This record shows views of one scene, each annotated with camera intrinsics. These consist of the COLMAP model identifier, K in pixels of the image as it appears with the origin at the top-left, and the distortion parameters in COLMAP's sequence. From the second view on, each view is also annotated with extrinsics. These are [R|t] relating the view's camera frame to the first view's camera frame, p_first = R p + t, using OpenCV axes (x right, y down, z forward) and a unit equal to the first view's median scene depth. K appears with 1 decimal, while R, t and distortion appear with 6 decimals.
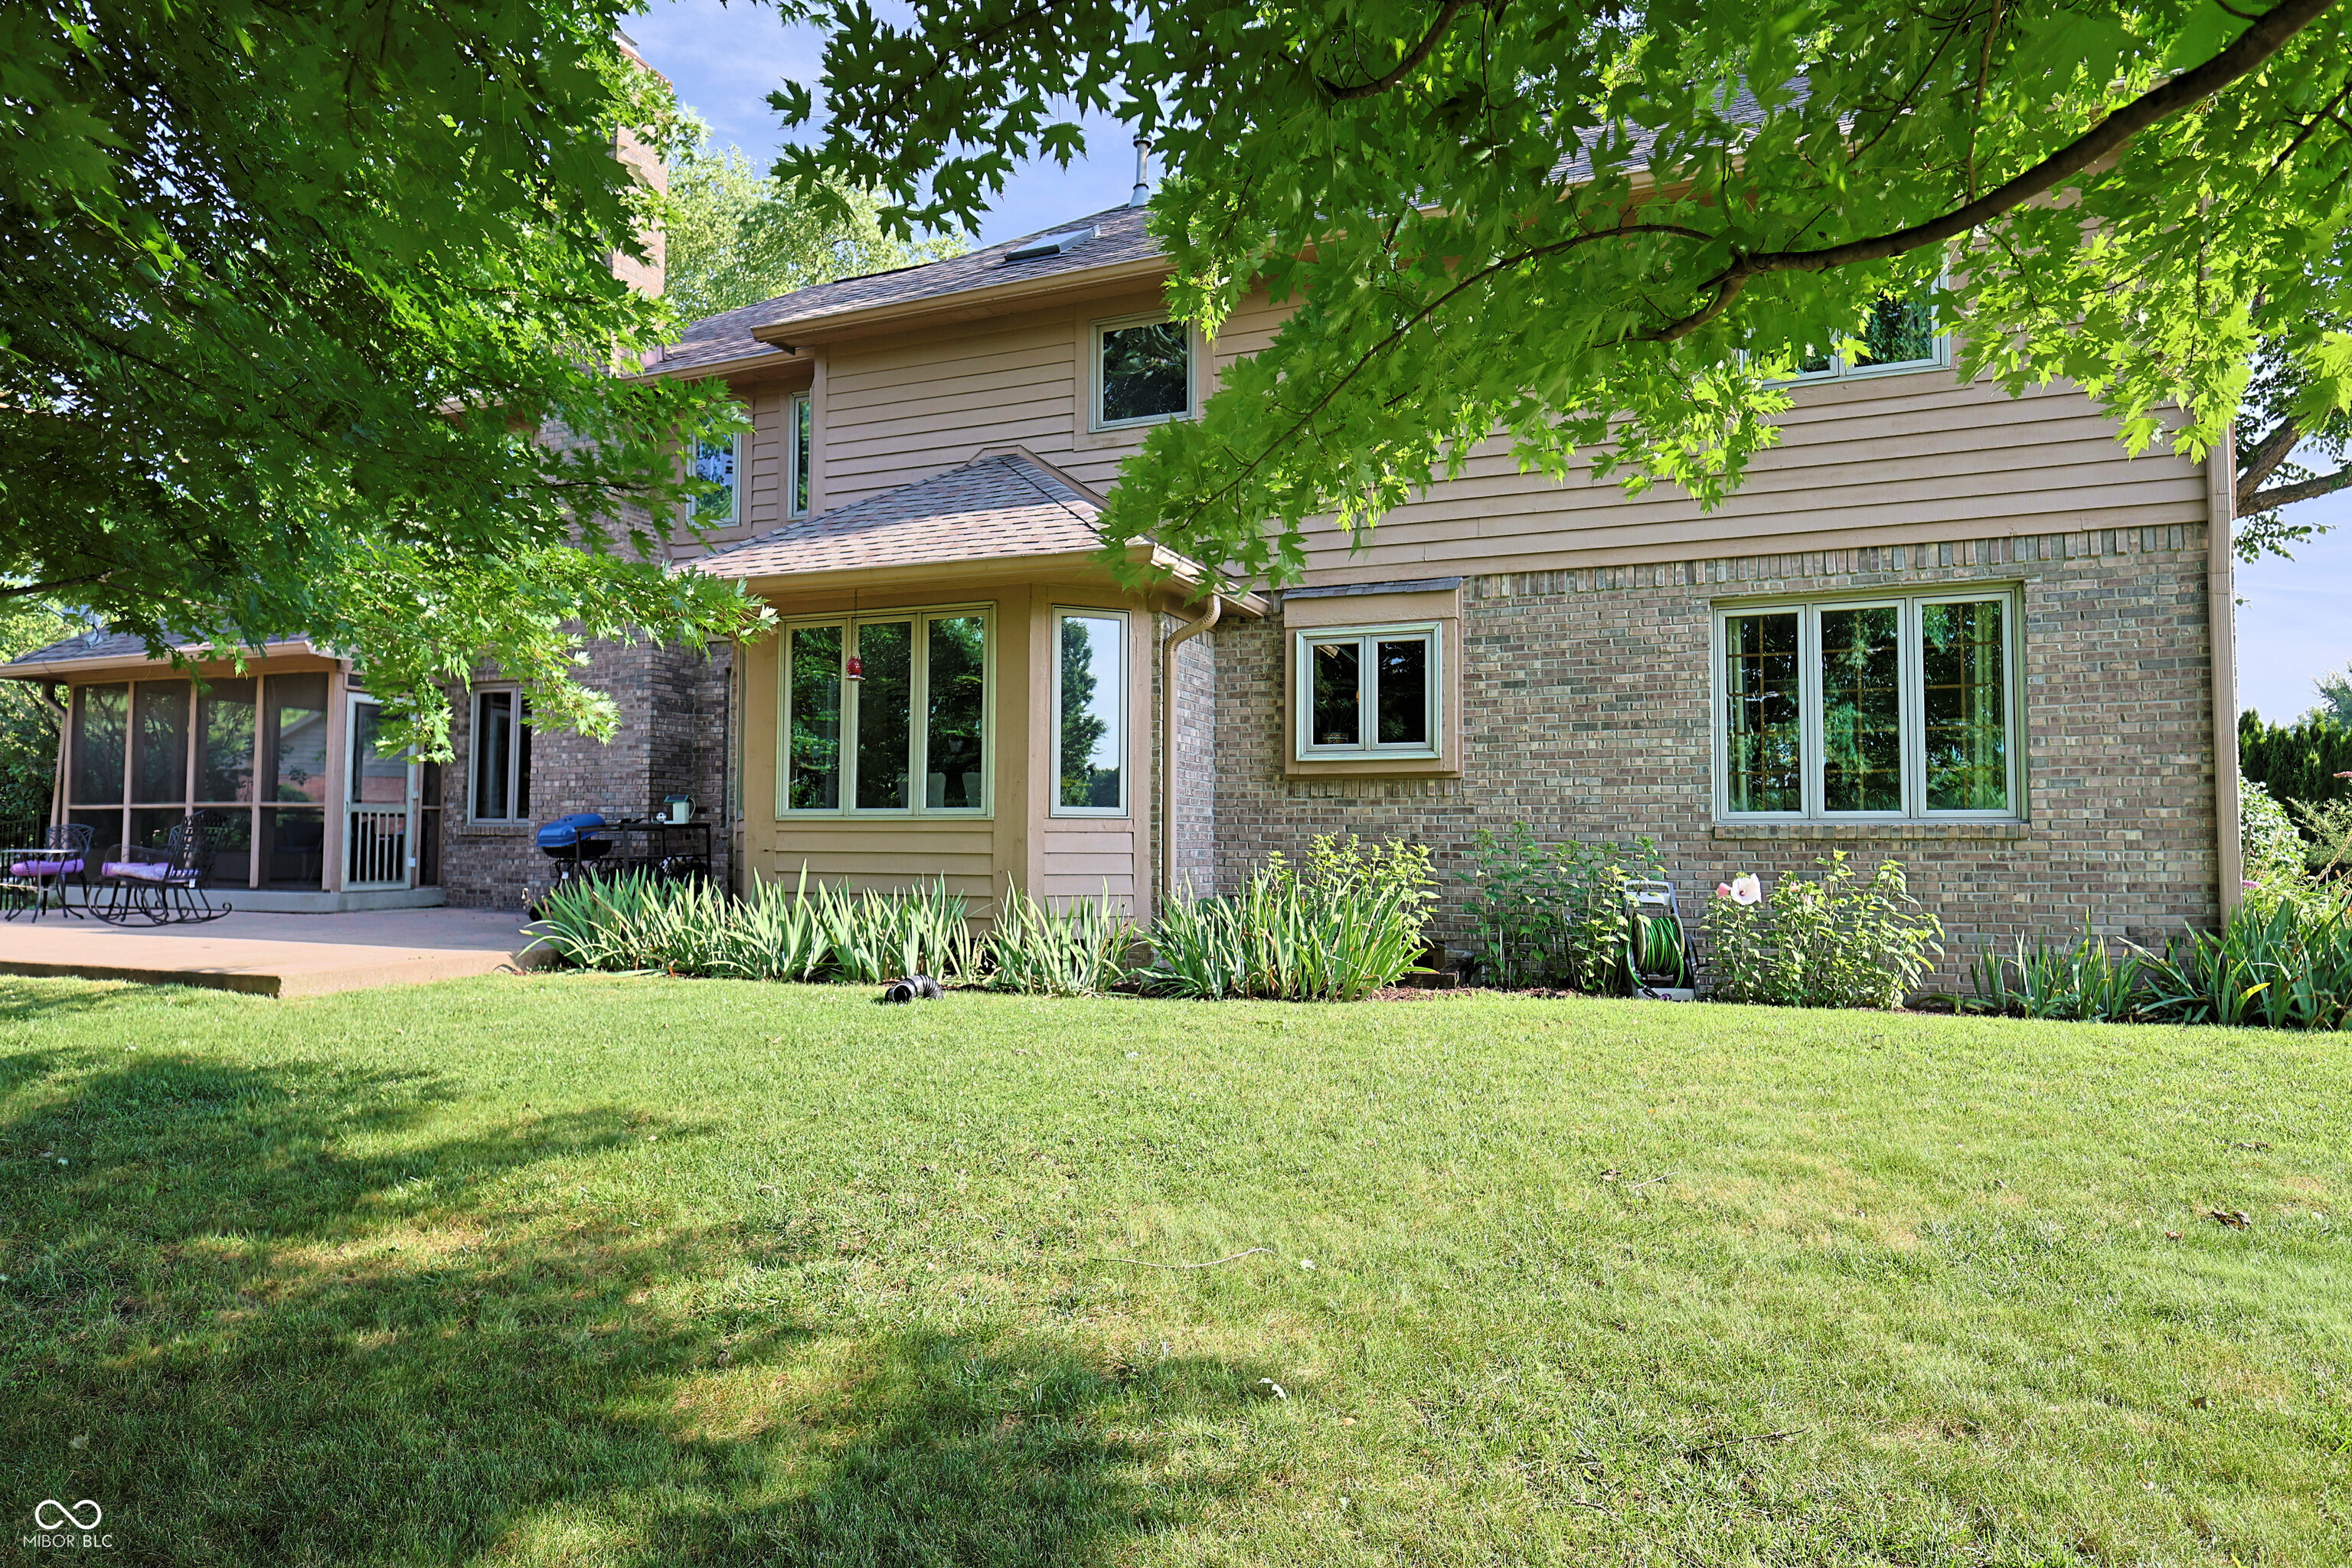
lens RADIAL K [[1330.4, 0, 1169.4], [0, 1330.4, 801.3], [0, 0, 1]] dist [0.013327, 0.000393]
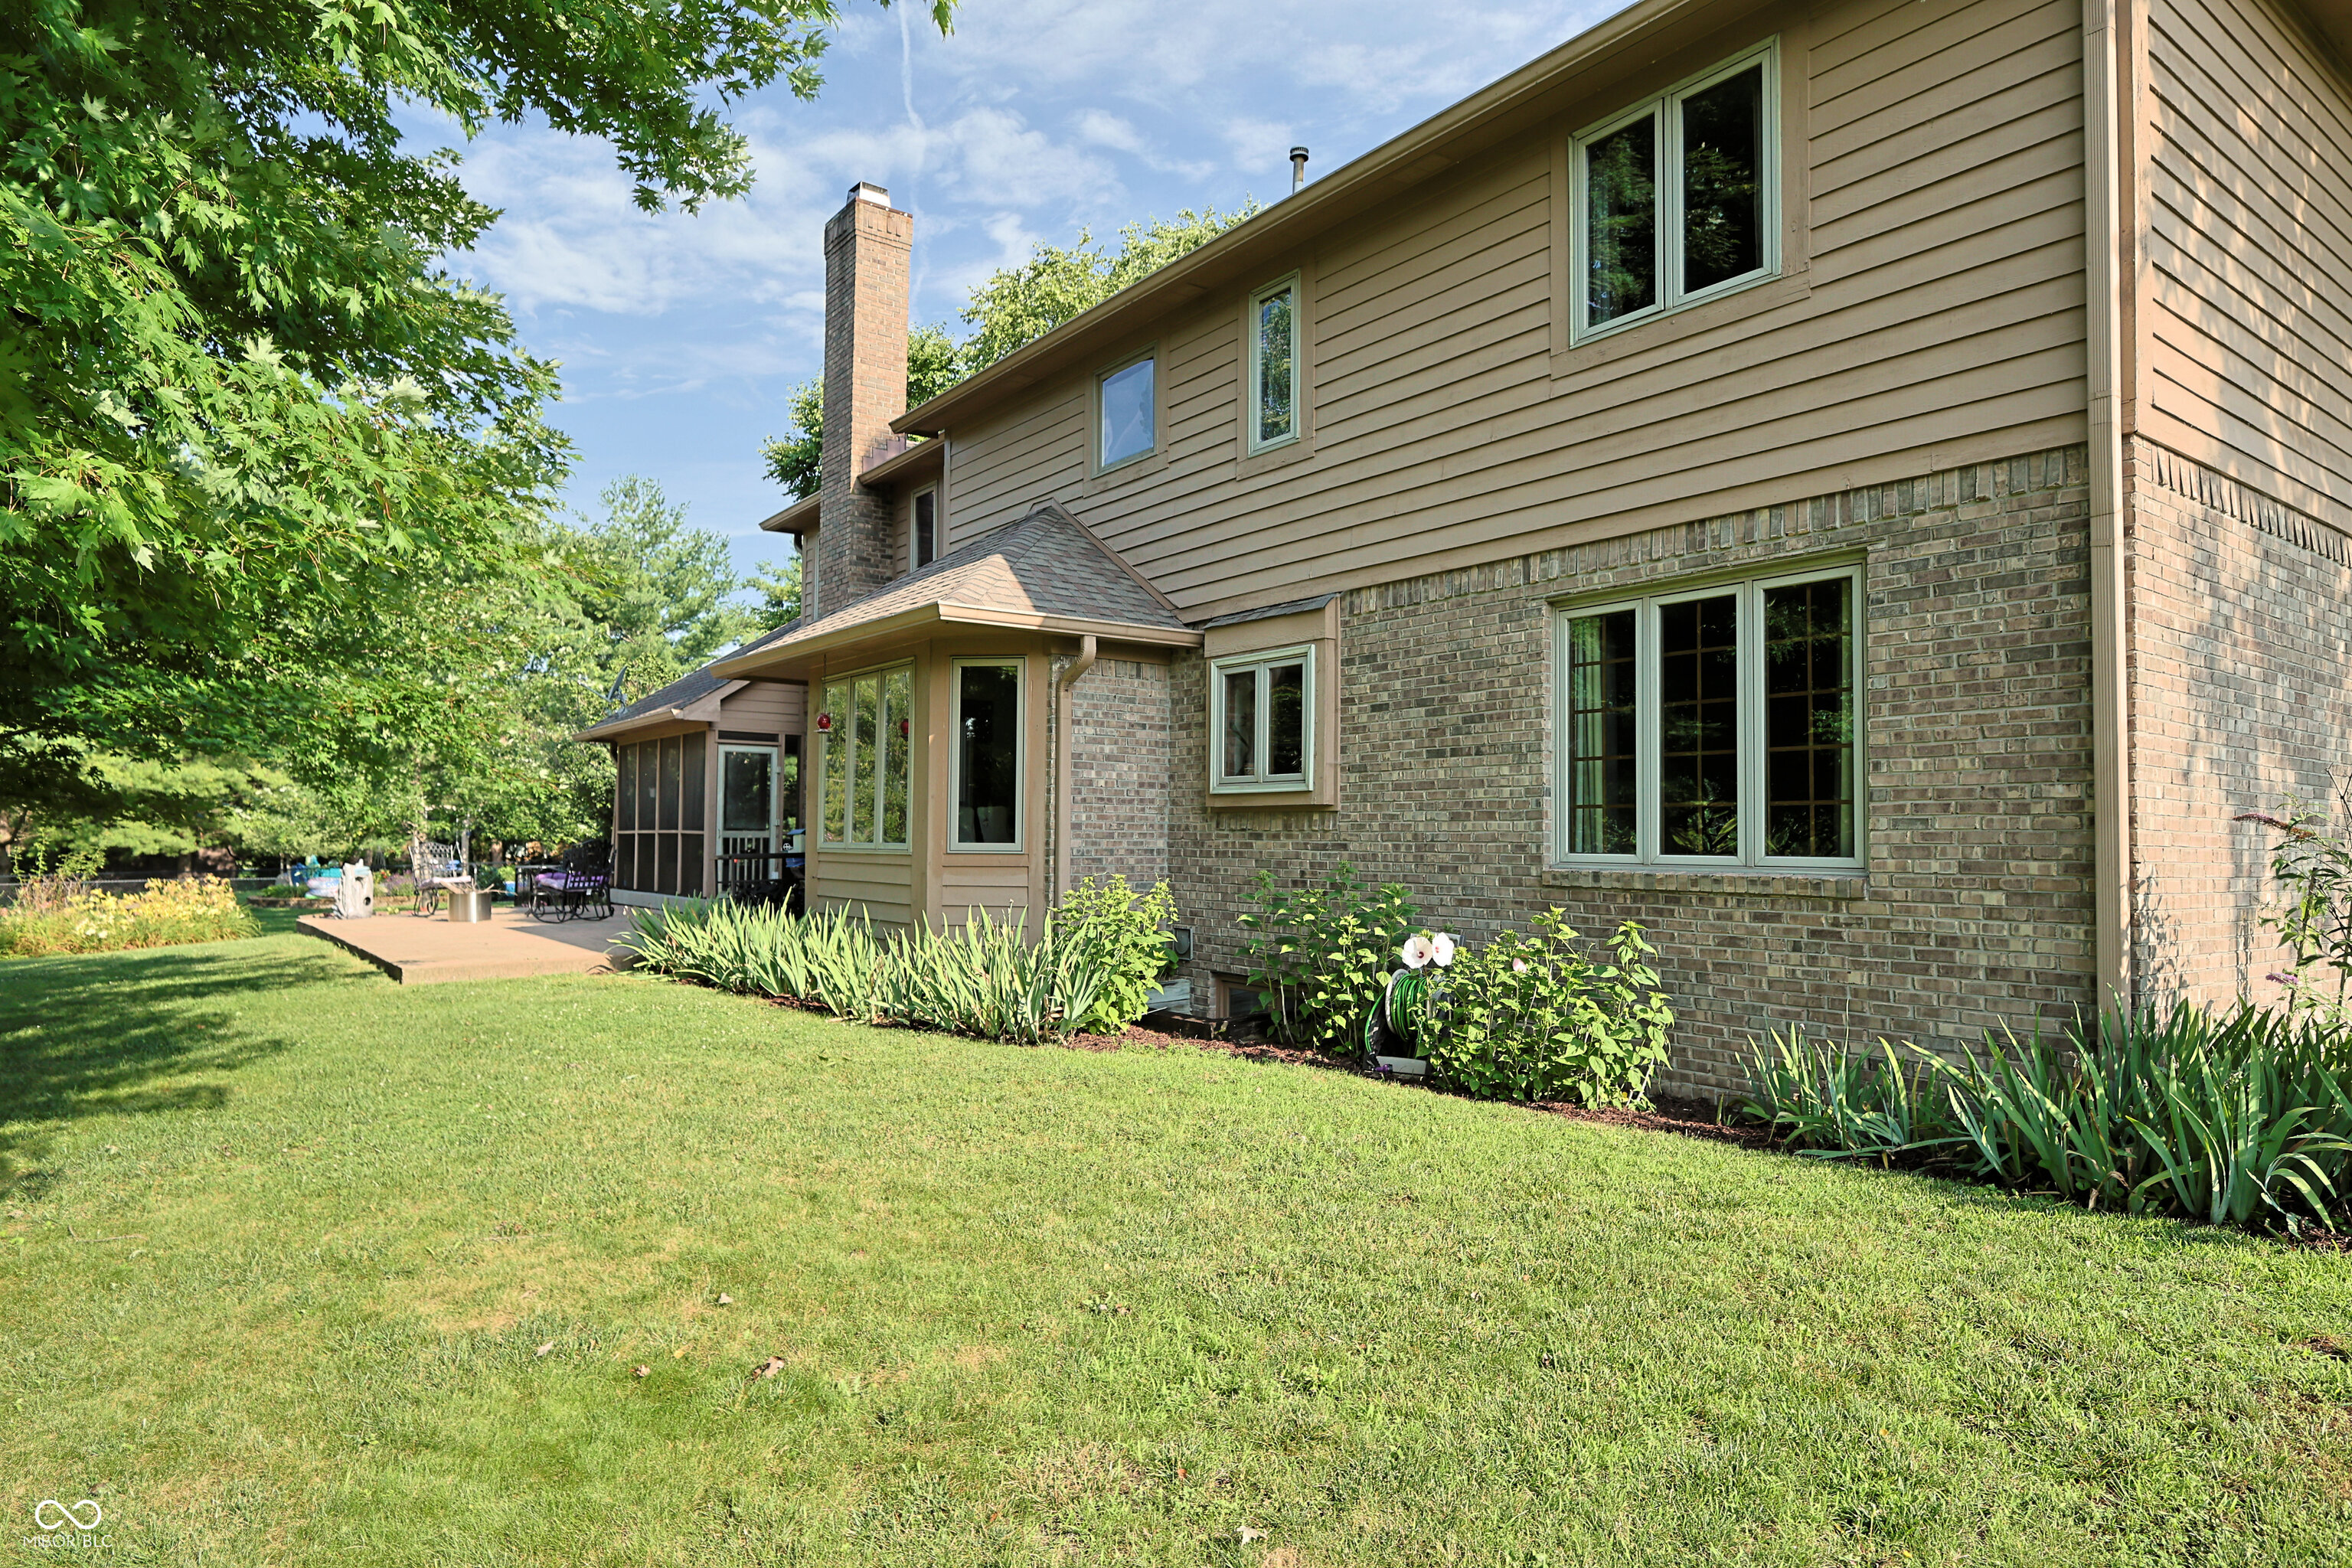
lens RADIAL K [[1352.1, 0, 1164.7], [0, 1352.1, 790.9], [0, 0, 1]] dist [0.001022, -0.000609]
pose [[0.849339, -0.016232, -0.527598, 0.631292], [0.018054, 0.999836, -0.001698, -0.032998], [0.527539, -0.008083, 0.849492, 0.145292]]
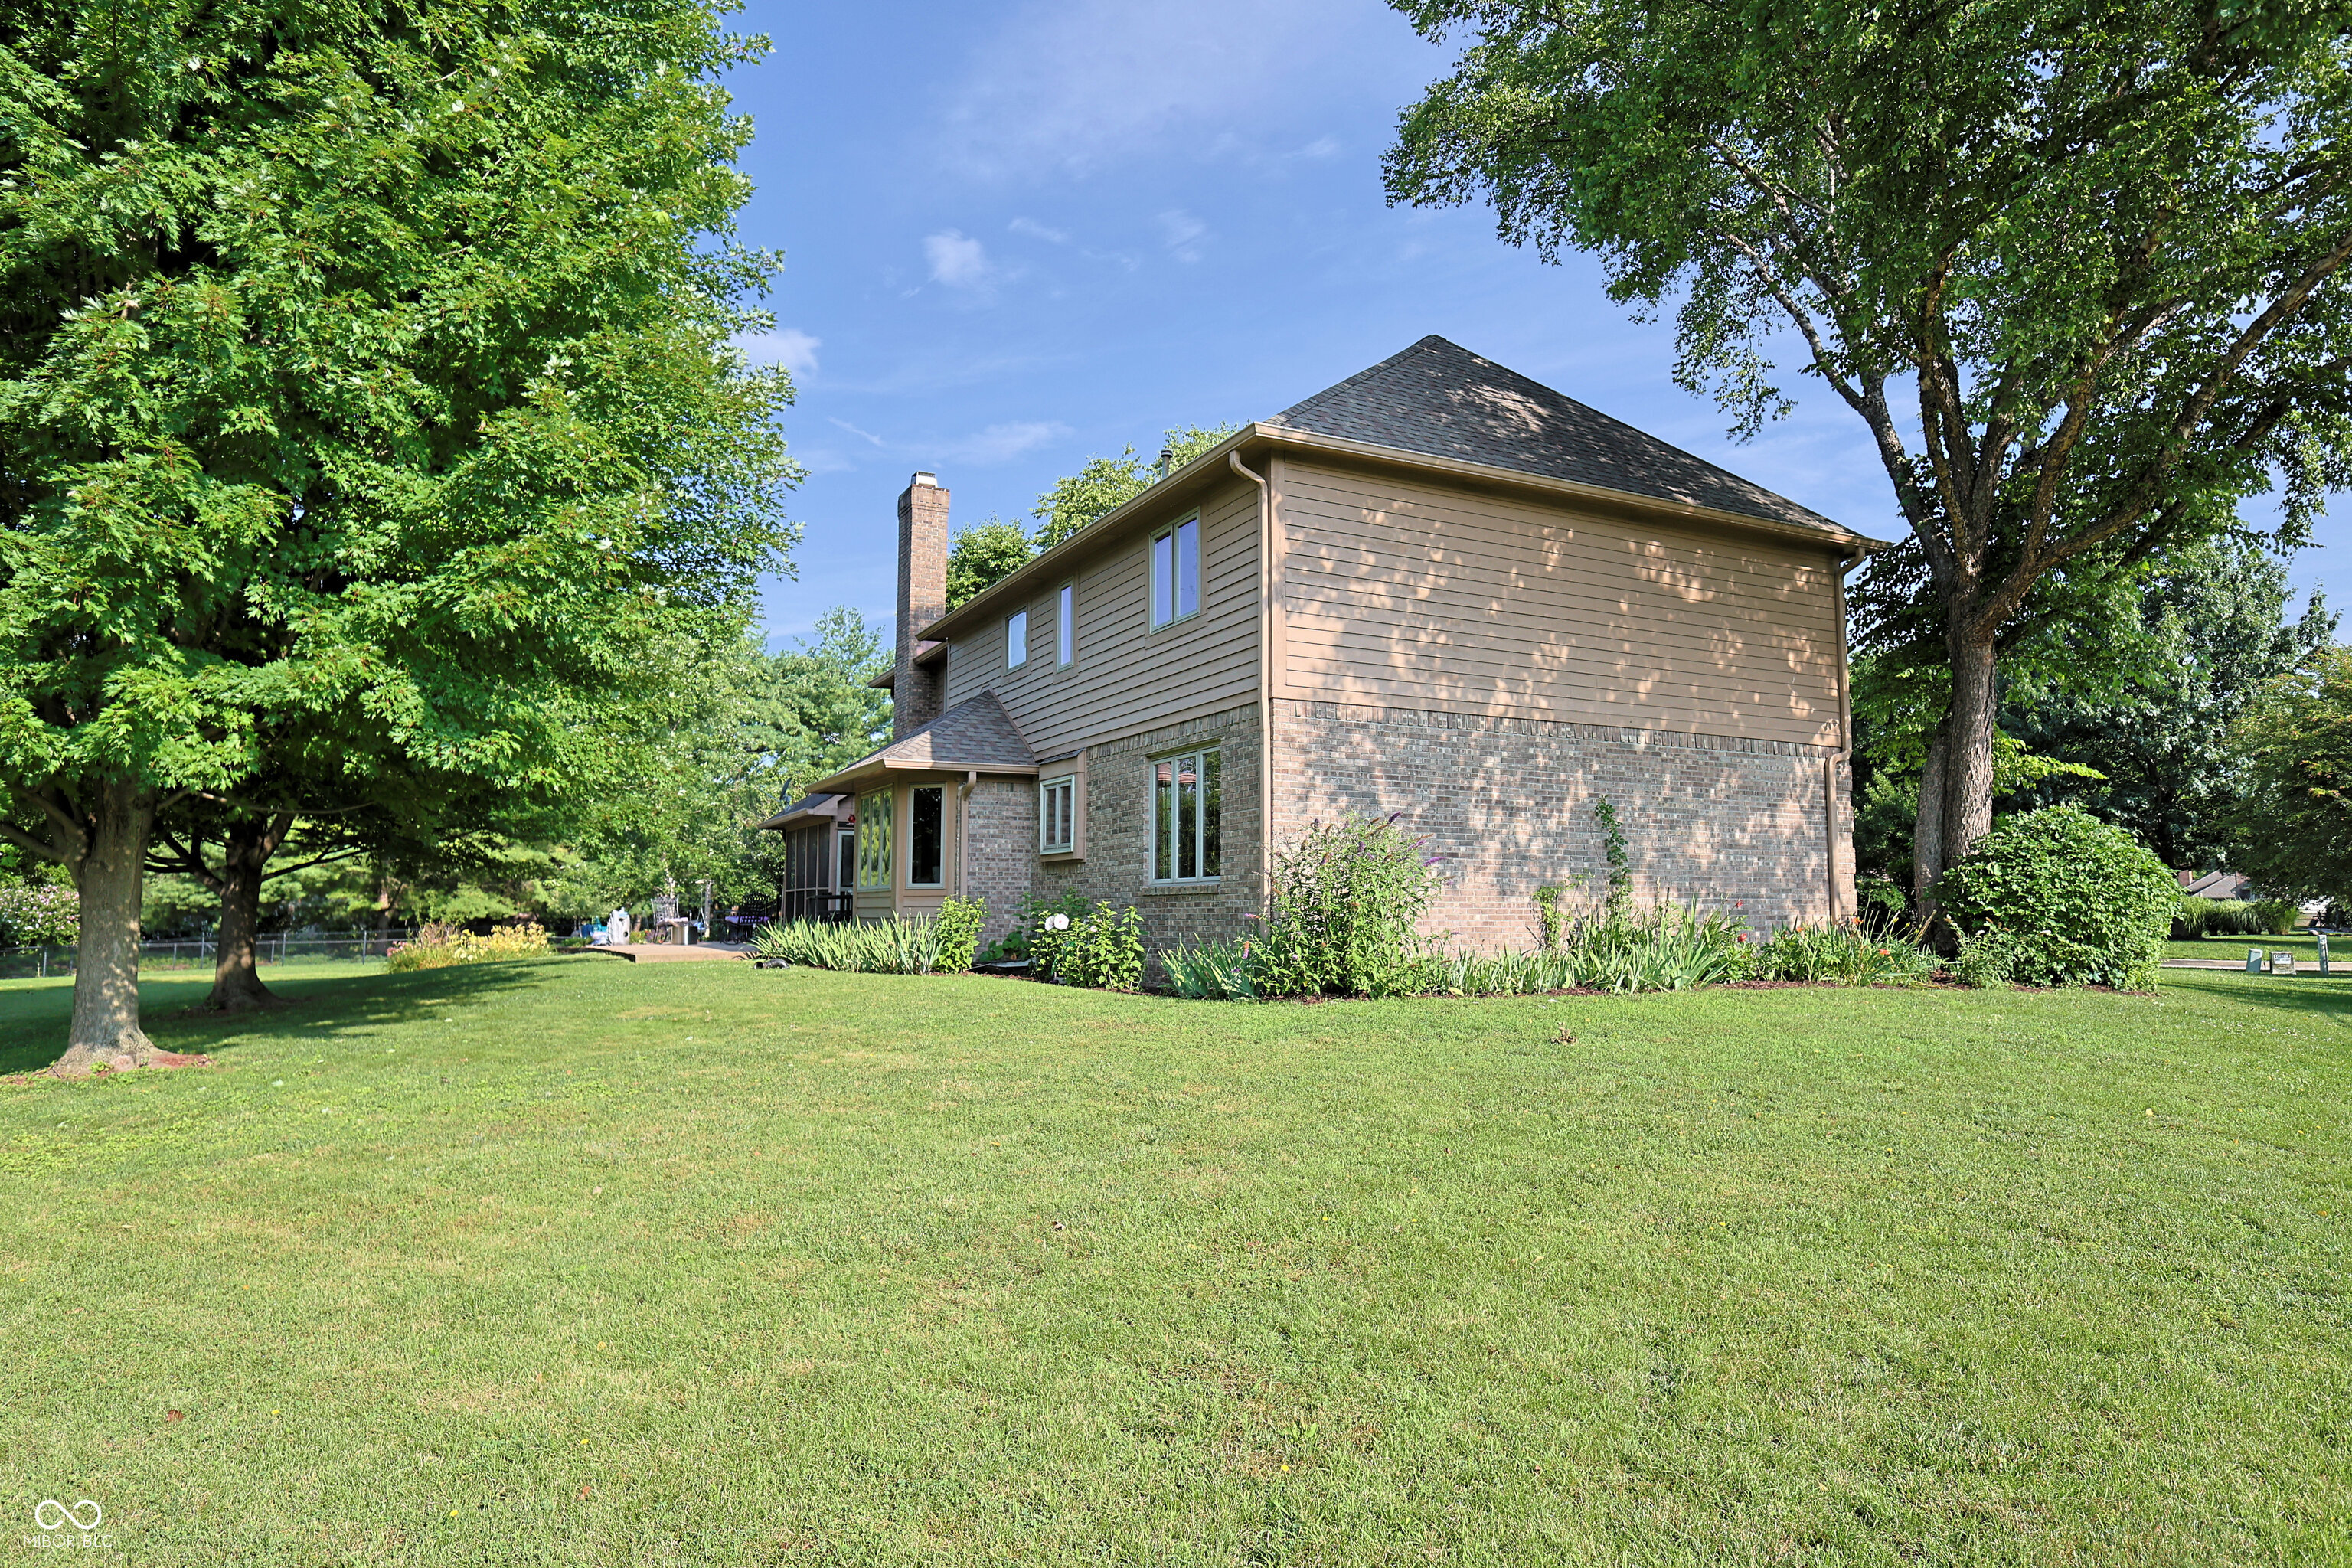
lens RADIAL K [[1352.1, 0, 1164.7], [0, 1352.1, 790.9], [0, 0, 1]] dist [0.001022, -0.000609]
pose [[0.751100, -0.064495, -0.657030, 1.524264], [0.032074, 0.997606, -0.061261, 0.001396], [0.659408, 0.024939, 0.751371, -0.284048]]
